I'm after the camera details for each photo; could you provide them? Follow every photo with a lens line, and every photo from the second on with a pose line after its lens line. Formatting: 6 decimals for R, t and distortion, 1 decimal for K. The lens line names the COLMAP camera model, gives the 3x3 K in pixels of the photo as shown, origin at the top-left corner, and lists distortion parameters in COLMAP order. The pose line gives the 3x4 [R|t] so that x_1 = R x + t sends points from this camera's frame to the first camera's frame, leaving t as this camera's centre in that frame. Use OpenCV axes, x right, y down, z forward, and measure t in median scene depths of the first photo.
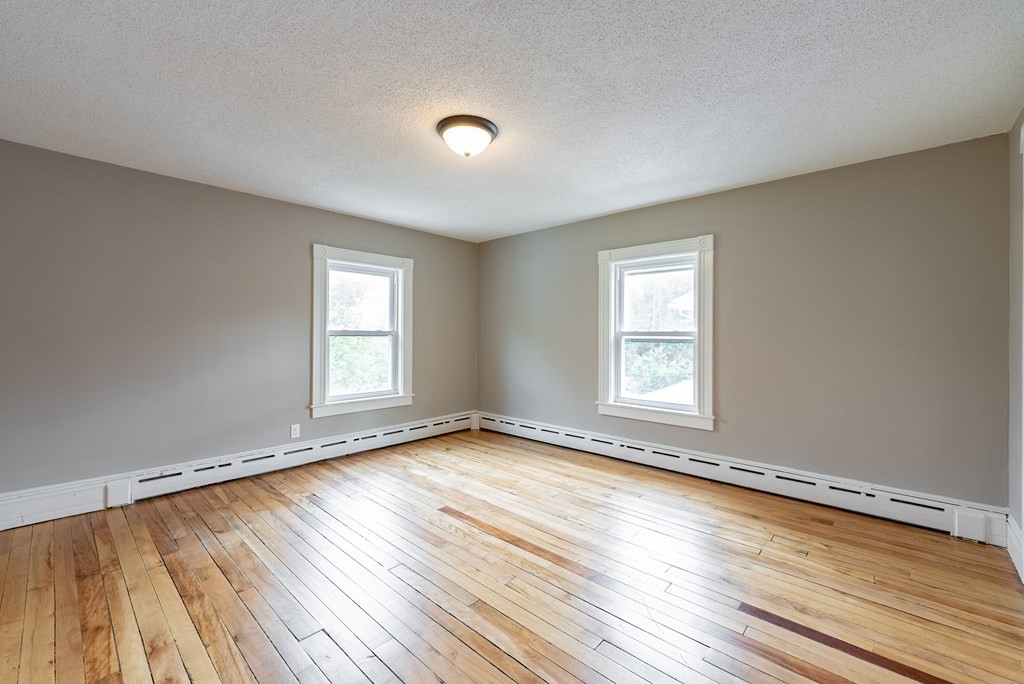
lens RADIAL K [[426.5, 0, 522.2], [0, 426.5, 338.9], [0, 0, 1]] dist [-0.006513, -0.000064]
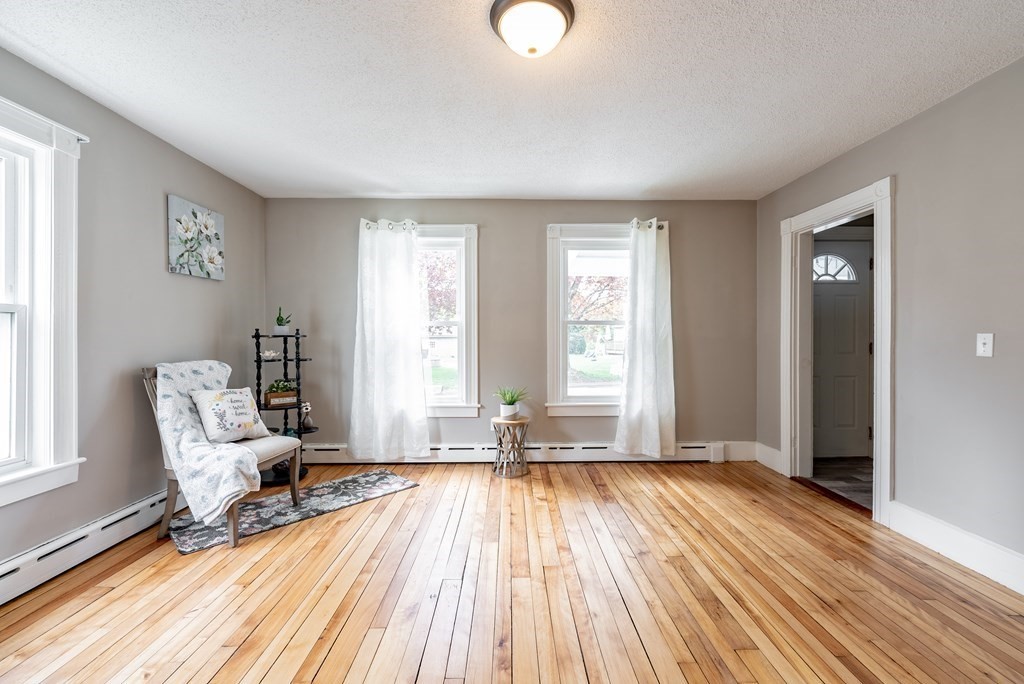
lens RADIAL K [[426.5, 0, 515.1], [0, 426.5, 338.2], [0, 0, 1]] dist [-0.006513, -0.000064]
pose [[0.568253, -0.009775, 0.822796, -0.361586], [-0.004377, 0.999879, 0.014902, 0.004554], [-0.822842, -0.012069, 0.568141, 0.418169]]
